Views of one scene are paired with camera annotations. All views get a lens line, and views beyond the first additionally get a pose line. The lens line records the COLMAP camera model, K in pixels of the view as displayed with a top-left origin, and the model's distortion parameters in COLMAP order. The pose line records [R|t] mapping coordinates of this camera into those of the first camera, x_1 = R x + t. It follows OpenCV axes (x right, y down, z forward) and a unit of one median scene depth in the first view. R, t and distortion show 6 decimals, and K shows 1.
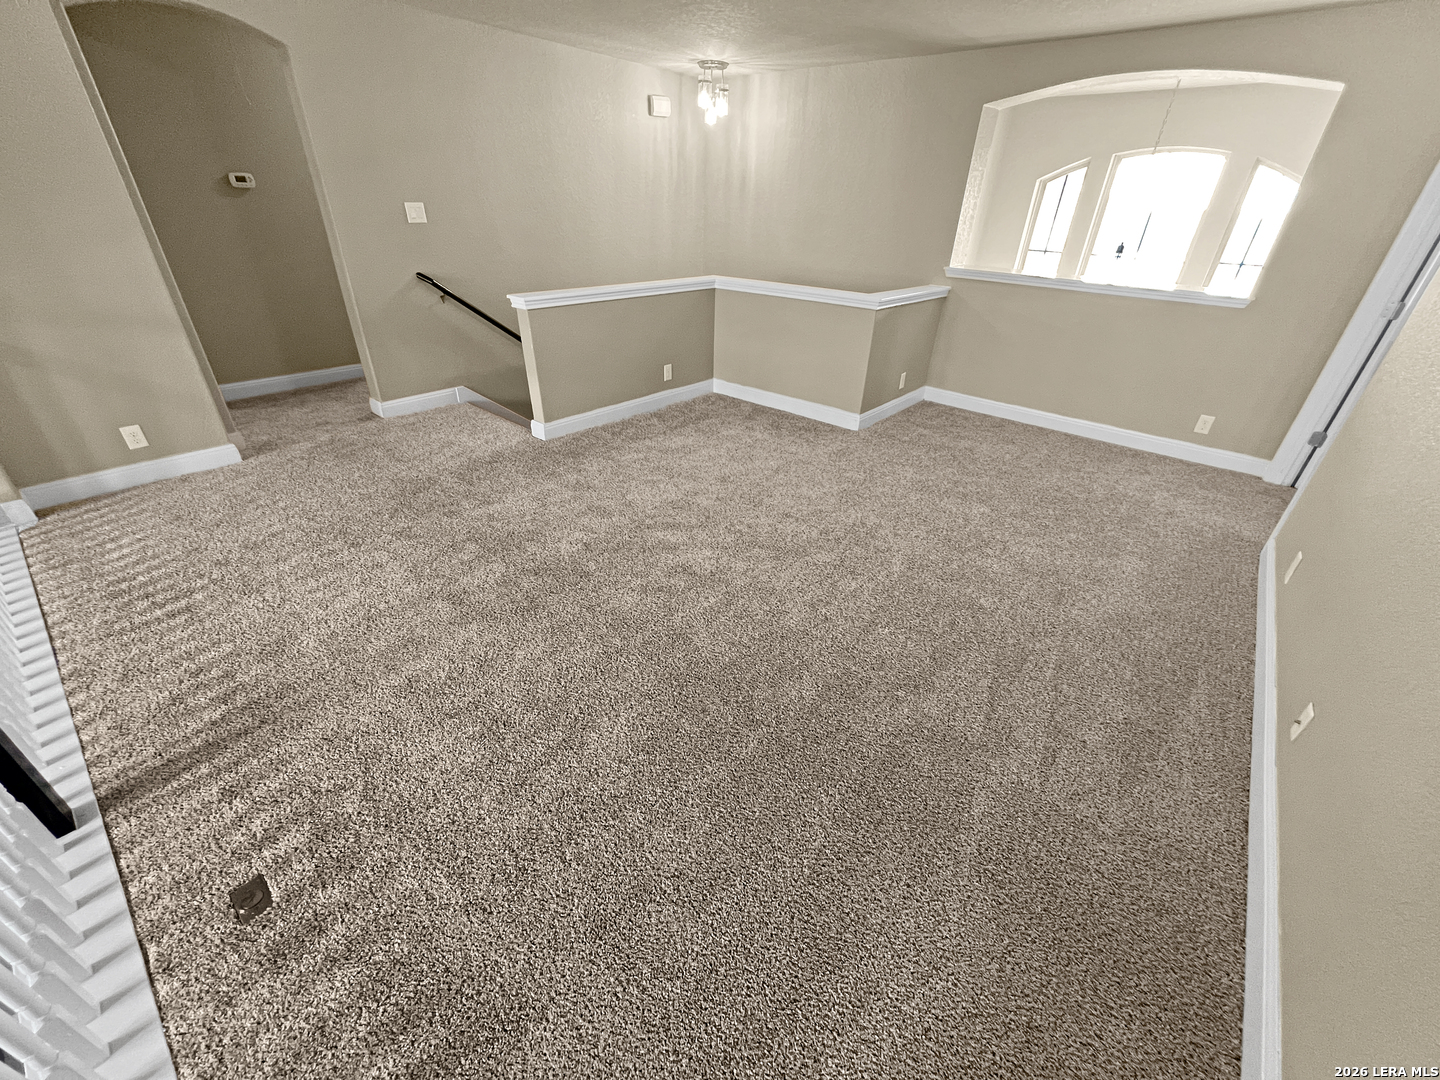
lens RADIAL K [[574.9, 0, 719.3], [0, 574.9, 540.0], [0, 0, 1]] dist [-0.002083, 0.000519]
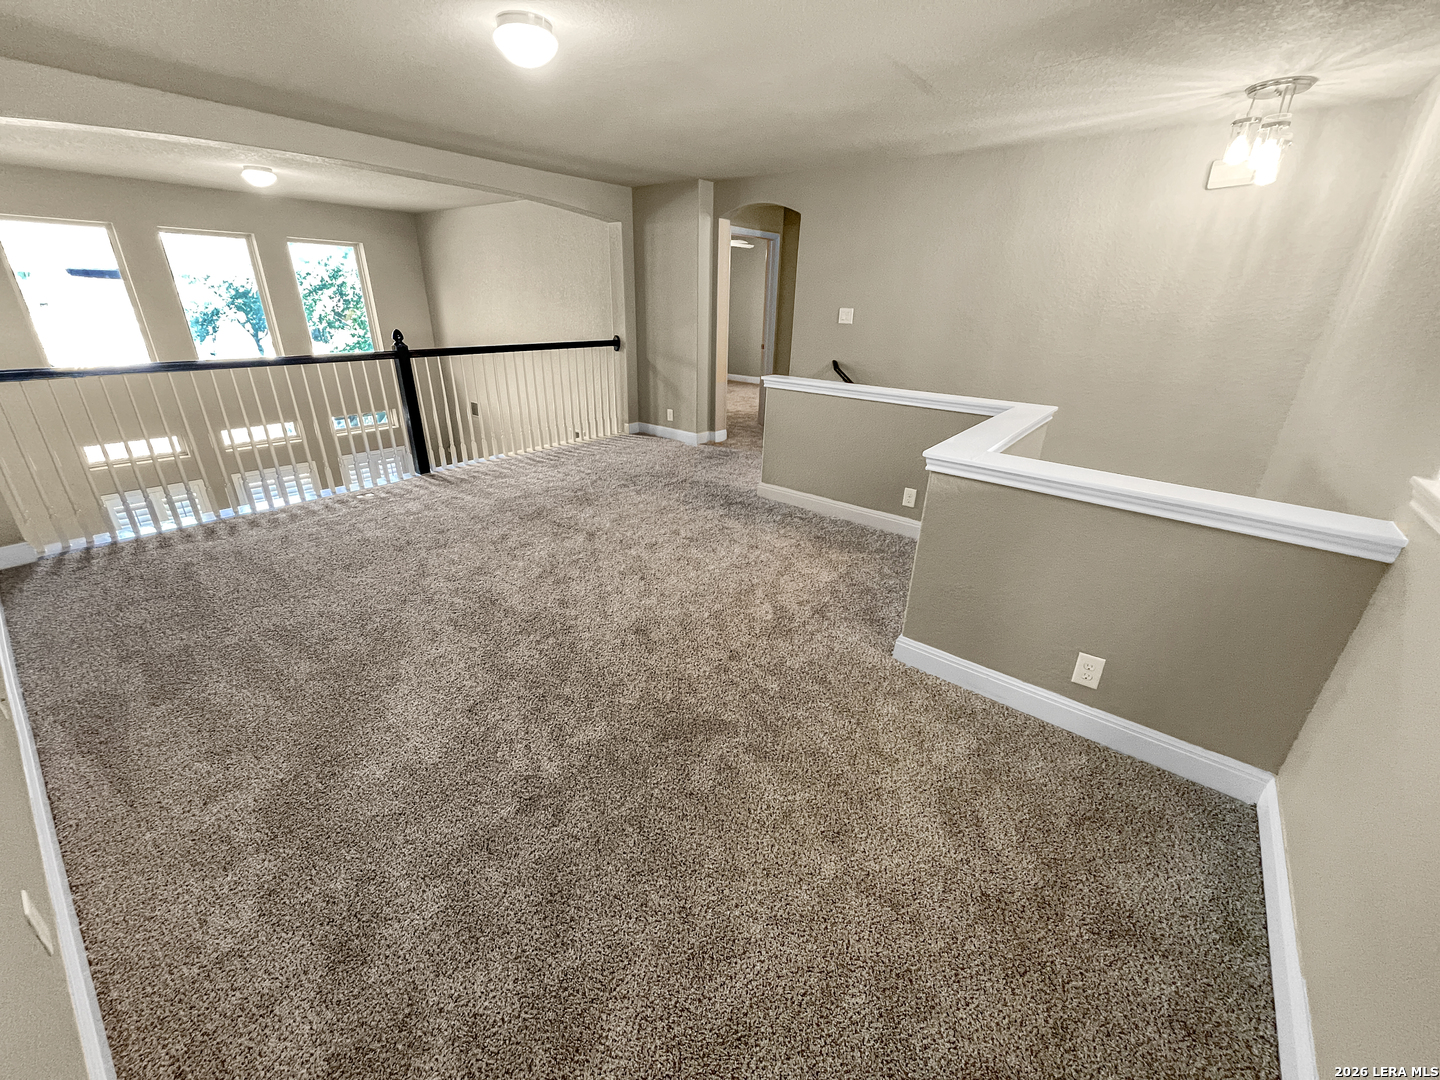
lens RADIAL K [[574.9, 0, 719.3], [0, 574.9, 540.0], [0, 0, 1]] dist [-0.002083, 0.000519]
pose [[0.031335, 0.357777, -0.933281, 1.036646], [-0.526160, 0.799794, 0.288939, -0.507822], [0.849808, 0.482001, 0.213309, 0.940376]]
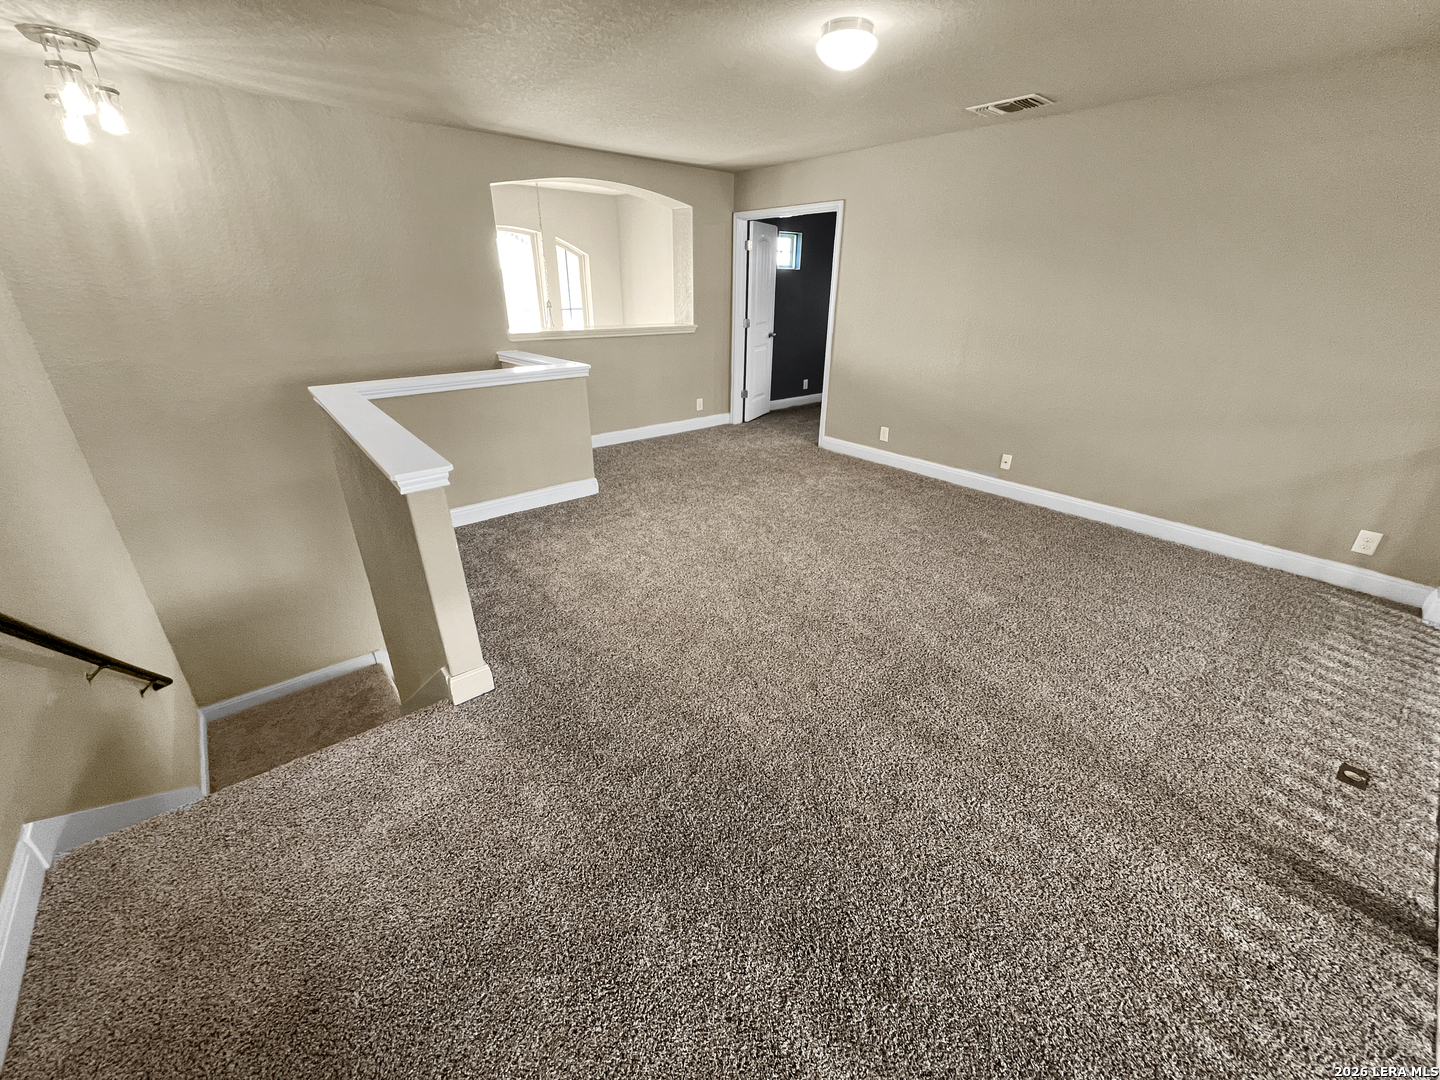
lens RADIAL K [[574.9, 0, 719.3], [0, 574.9, 540.0], [0, 0, 1]] dist [-0.002083, 0.000519]
pose [[0.174391, -0.433273, 0.884230, -0.913507], [0.499997, 0.812572, 0.299550, -0.450621], [-0.848287, 0.389873, 0.358340, 0.700763]]
